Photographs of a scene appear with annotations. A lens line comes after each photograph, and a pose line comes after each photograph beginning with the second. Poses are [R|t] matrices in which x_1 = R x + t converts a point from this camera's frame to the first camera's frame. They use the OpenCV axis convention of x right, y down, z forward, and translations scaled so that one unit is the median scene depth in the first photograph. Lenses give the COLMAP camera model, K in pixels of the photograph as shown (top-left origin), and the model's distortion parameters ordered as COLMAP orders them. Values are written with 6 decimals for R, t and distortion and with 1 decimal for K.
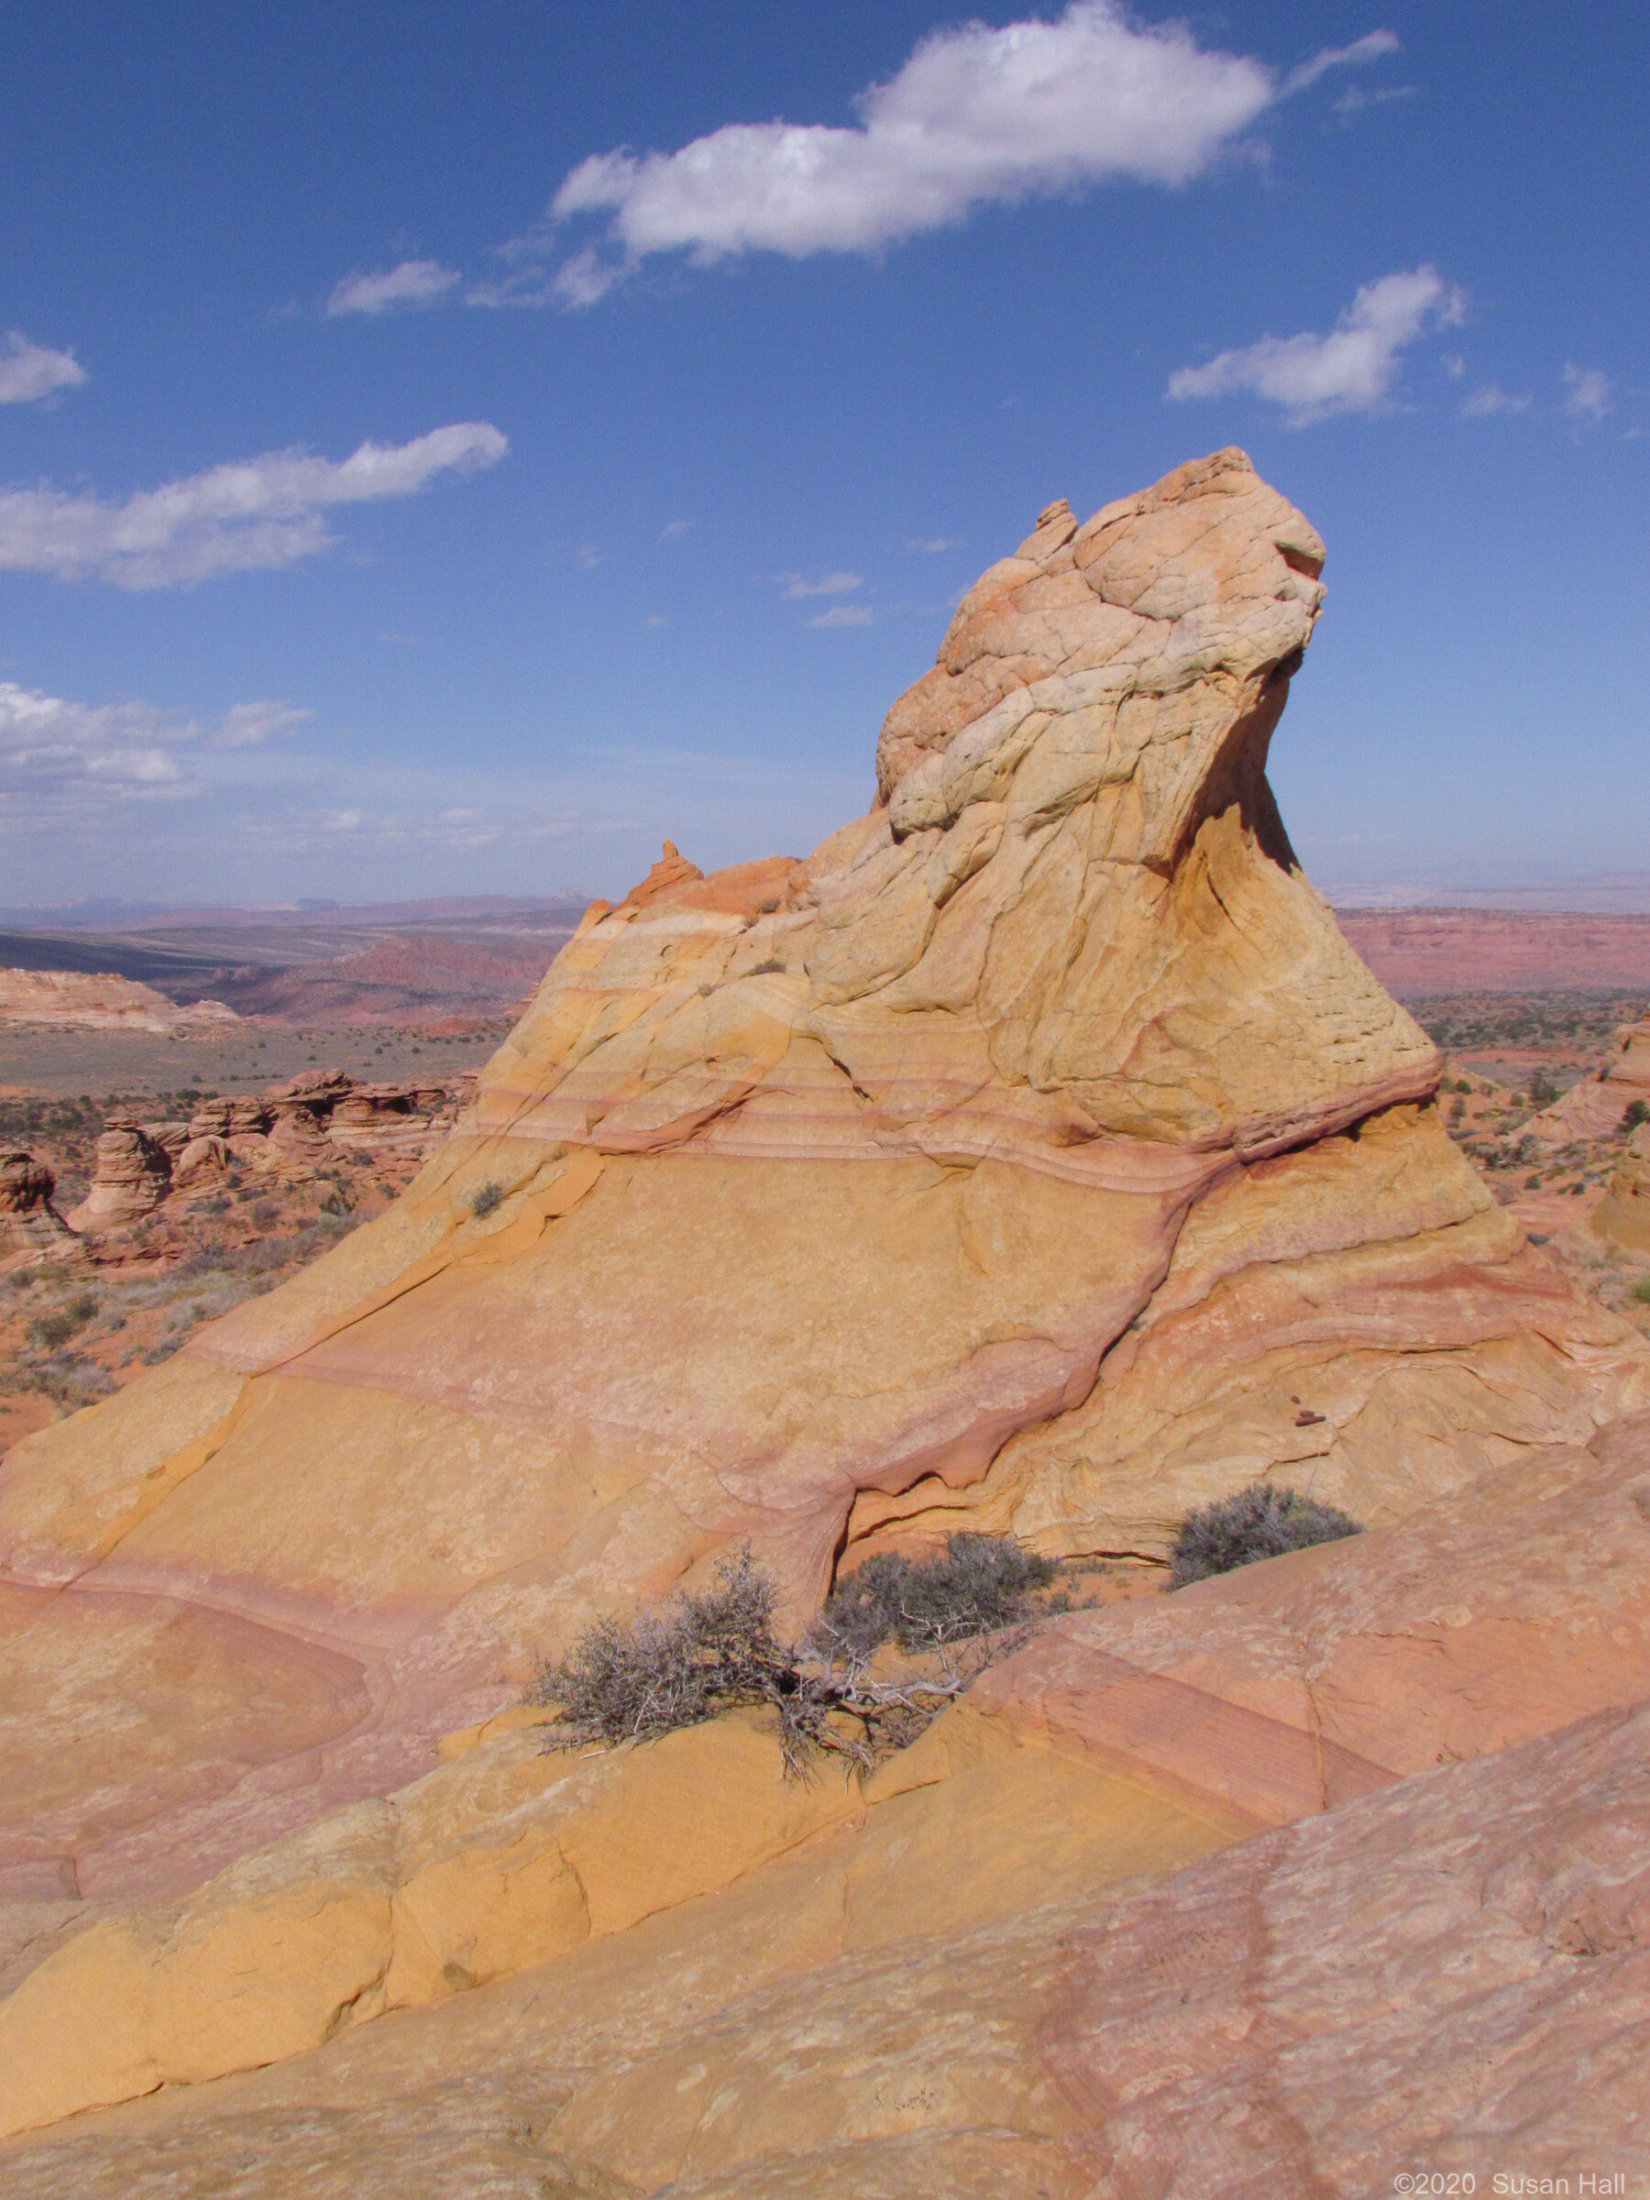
lens RADIAL K [[2312.3, 0, 825.0], [0, 2312.3, 1098.2], [0, 0, 1]] dist [-0.065134, 0.000000]
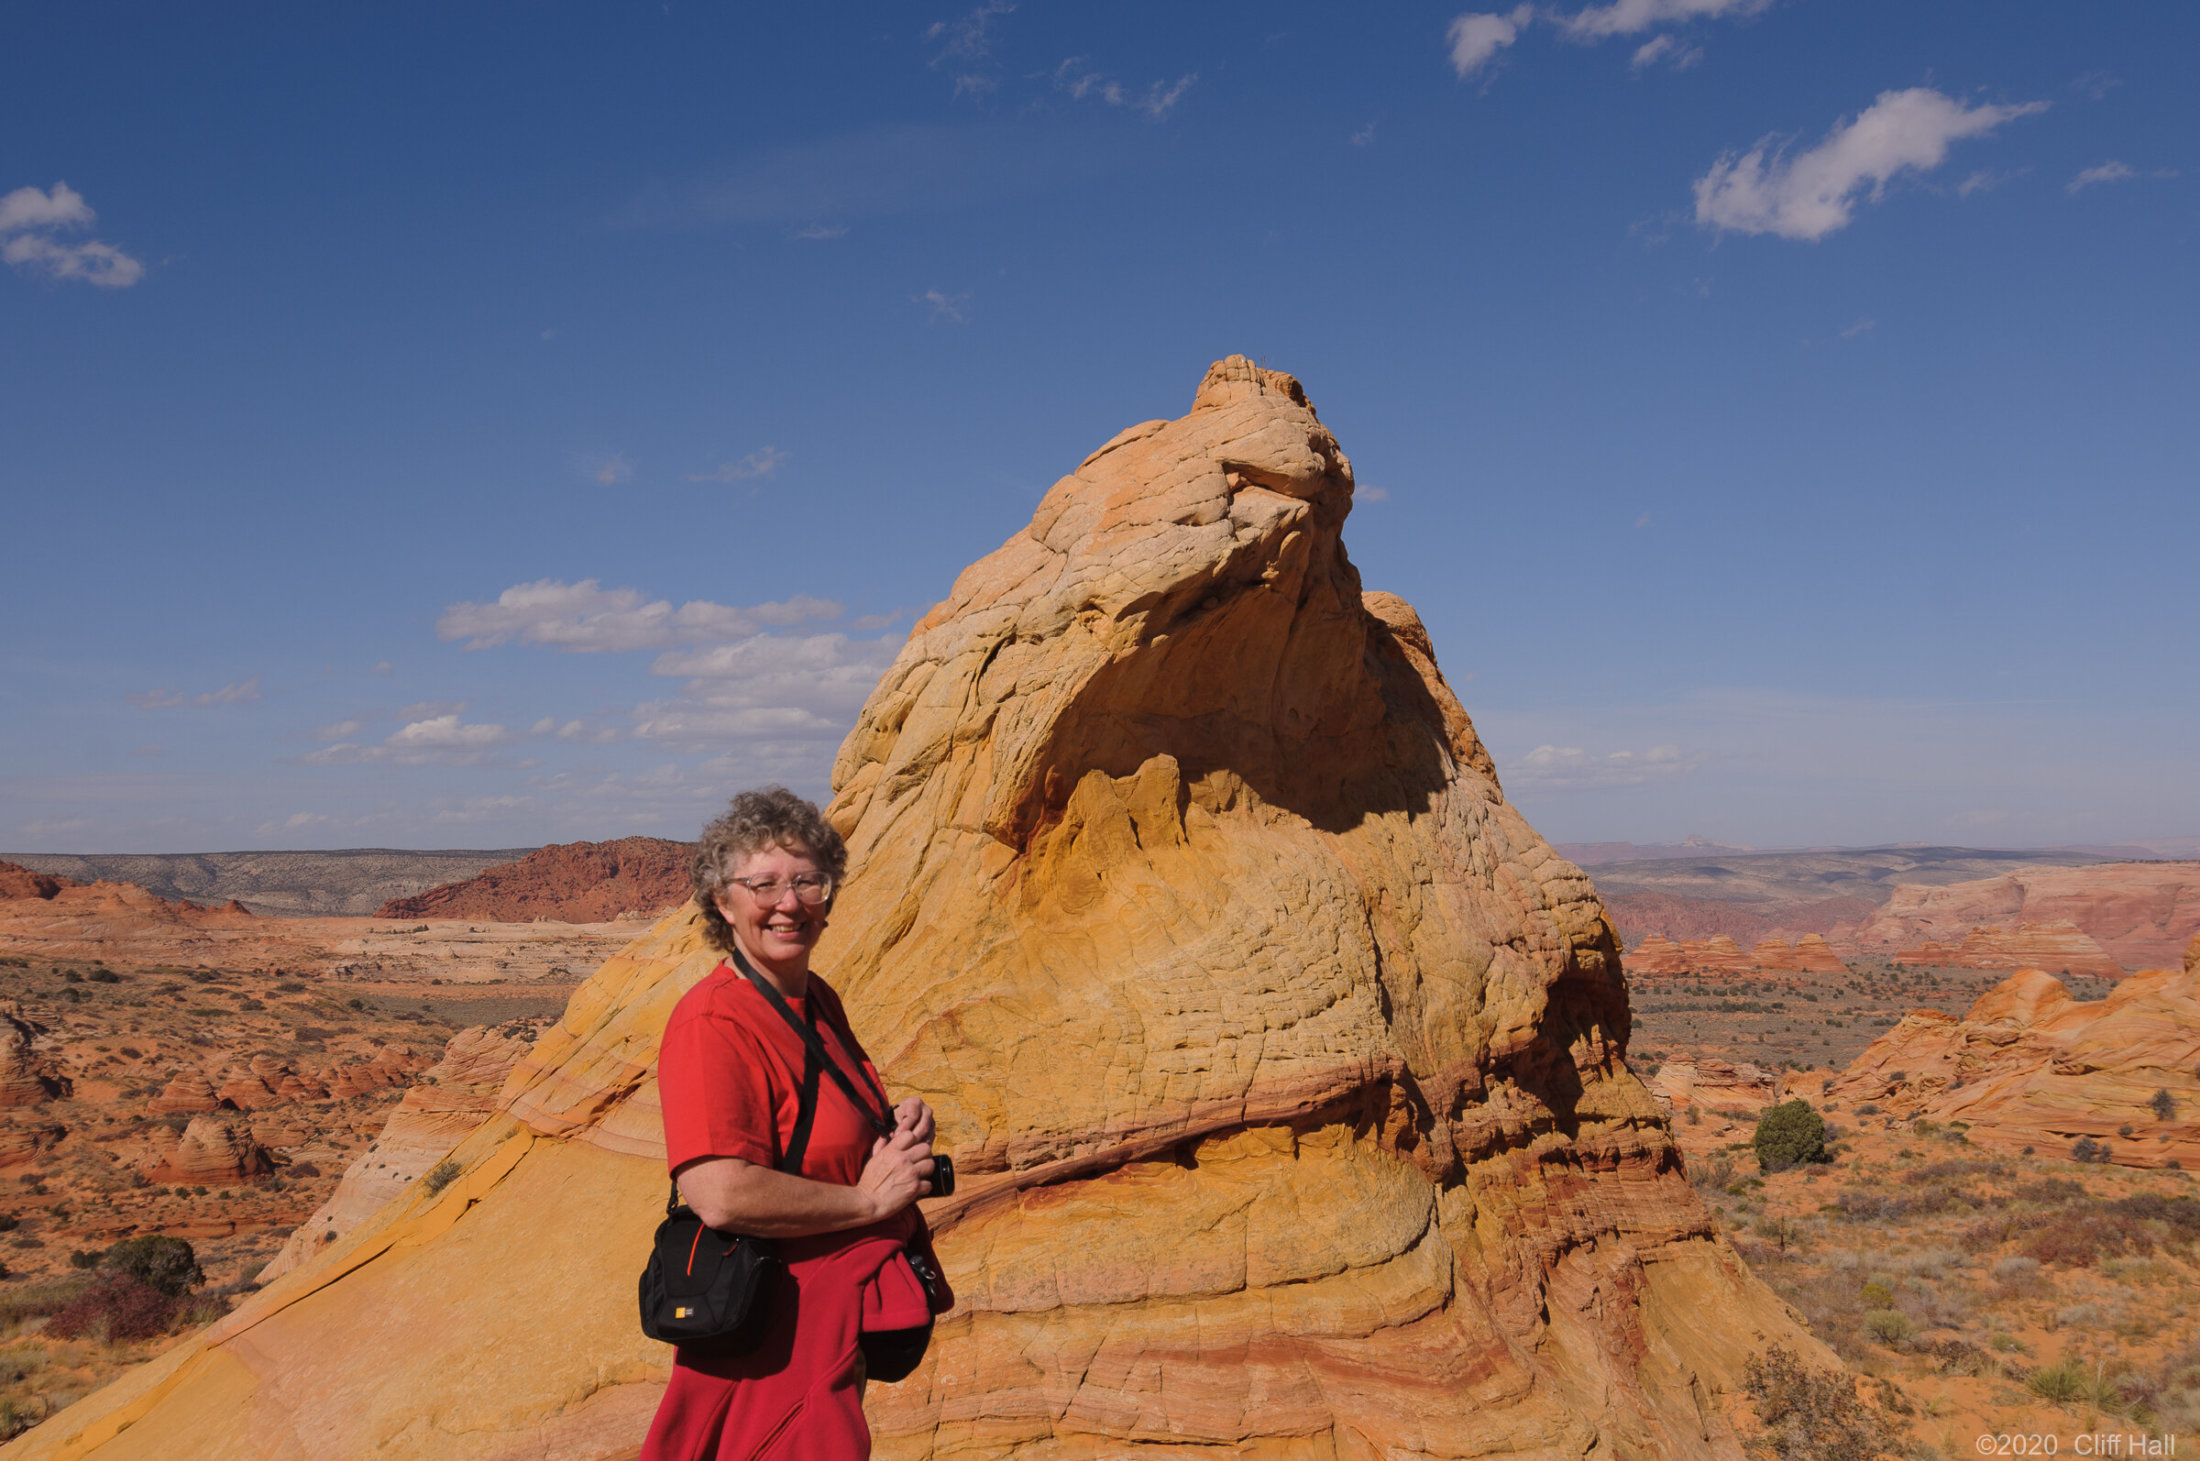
lens RADIAL K [[2318.6, 0, 1100.1], [0, 2318.6, 734.6], [0, 0, 1]] dist [-0.014100, 0.000000]
pose [[0.931516, -0.012545, -0.363484, 0.498818], [-0.036098, 0.991281, -0.126723, -0.028753], [0.361904, 0.131165, 0.922941, 0.203902]]
